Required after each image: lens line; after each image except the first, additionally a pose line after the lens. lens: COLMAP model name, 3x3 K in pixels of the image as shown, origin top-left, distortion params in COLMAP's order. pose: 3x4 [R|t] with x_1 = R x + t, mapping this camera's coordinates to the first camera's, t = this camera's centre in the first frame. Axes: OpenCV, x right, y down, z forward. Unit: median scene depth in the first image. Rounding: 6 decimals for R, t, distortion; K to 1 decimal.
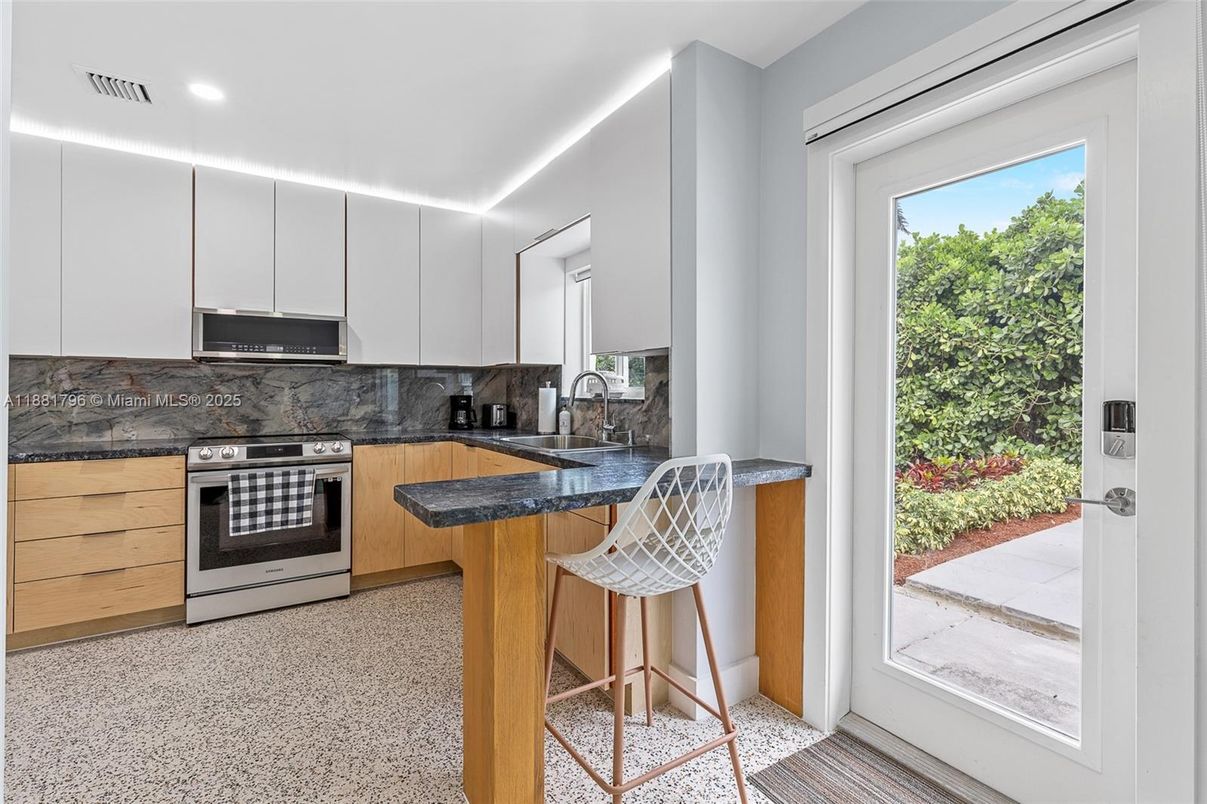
lens RADIAL K [[540.9, 0, 603.5], [0, 540.9, 390.8], [0, 0, 1]] dist [0.000057, 0.000735]
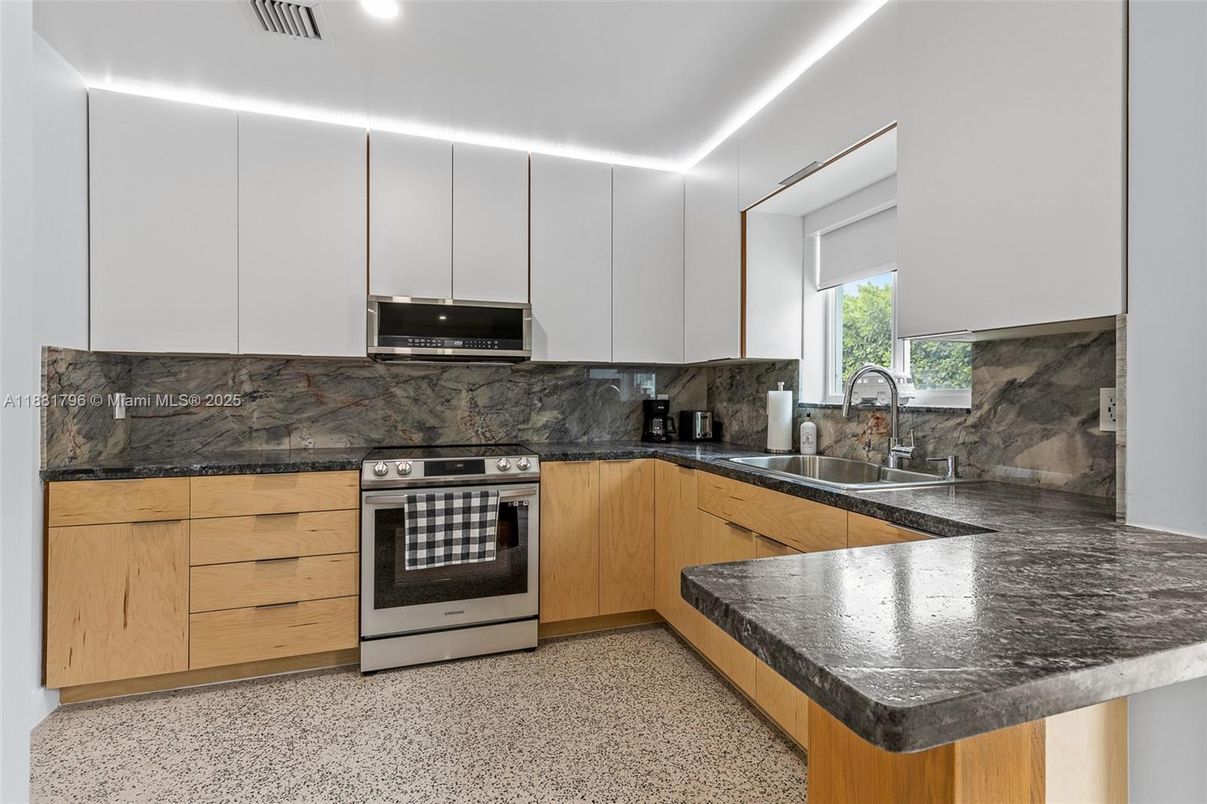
lens RADIAL K [[555.2, 0, 617.9], [0, 555.2, 398.9], [0, 0, 1]] dist [-0.000803, -0.000294]
pose [[0.972372, 0.004218, -0.233399, -0.164510], [-0.002333, 0.999962, 0.008353, 0.000266], [0.233426, -0.007578, 0.972345, 0.232050]]
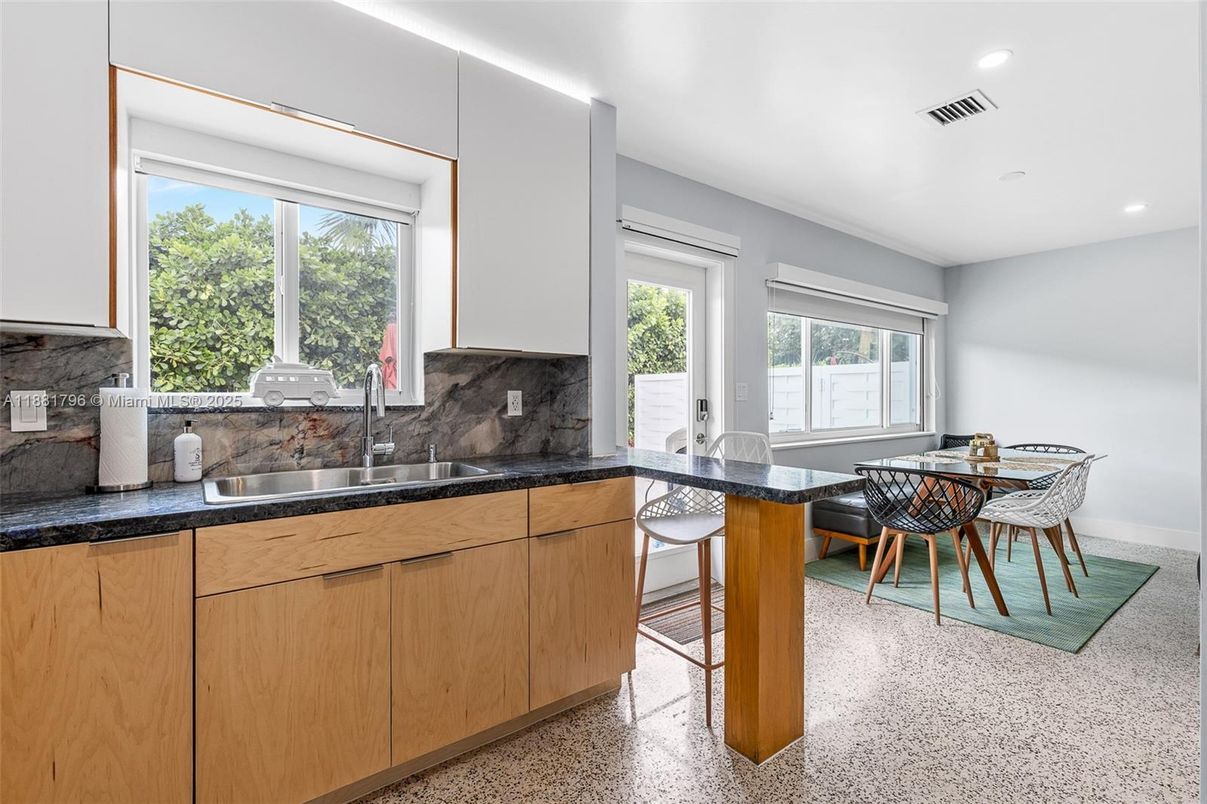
lens RADIAL K [[545.6, 0, 603.5], [0, 545.6, 402.0], [0, 0, 1]] dist [-0.000159, -0.000070]
pose [[-0.085805, -0.010637, 0.996255, -0.688332], [-0.001177, 0.999943, 0.010575, 0.001816], [-0.996311, -0.000265, -0.085813, 0.732291]]
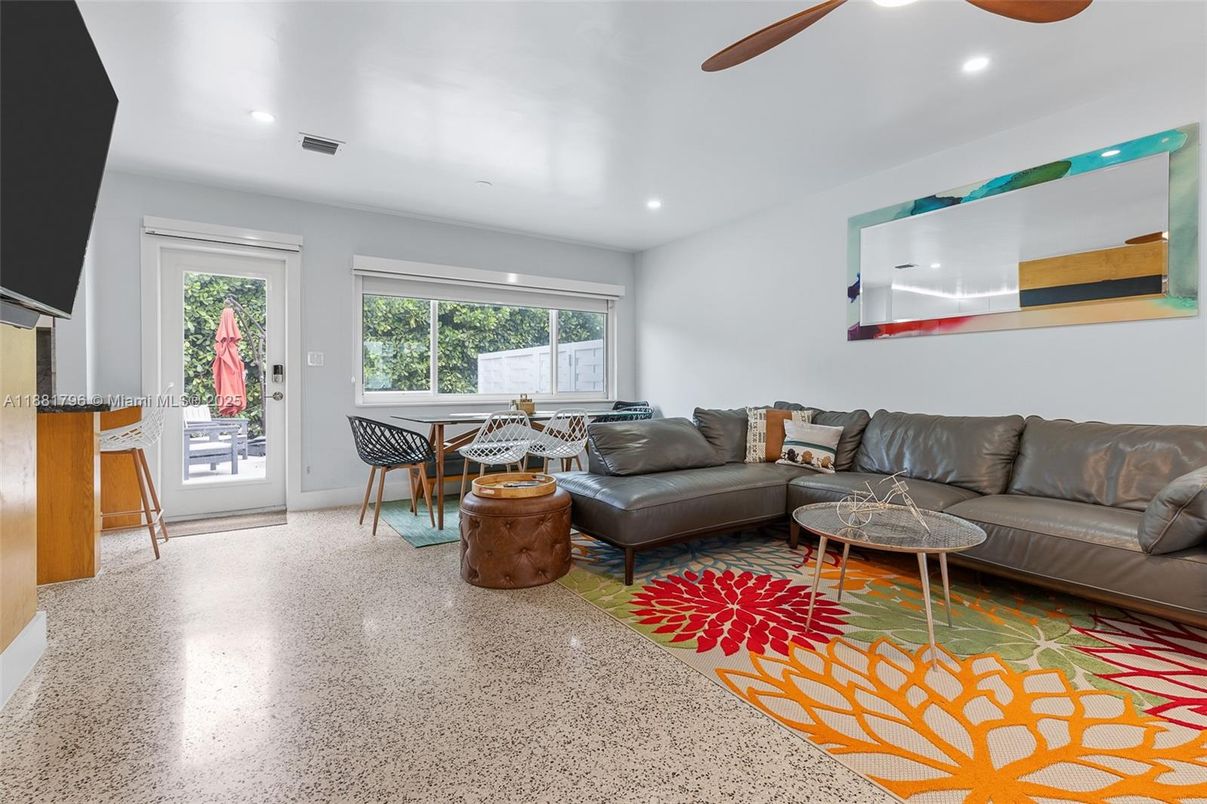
lens RADIAL K [[558.9, 0, 604.3], [0, 558.9, 388.6], [0, 0, 1]] dist [0.000200, -0.000031]
pose [[-0.013378, -0.010483, 0.999856, -1.044060], [-0.001611, 0.999944, 0.010462, 0.052119], [-0.999909, -0.001471, -0.013394, -0.397327]]
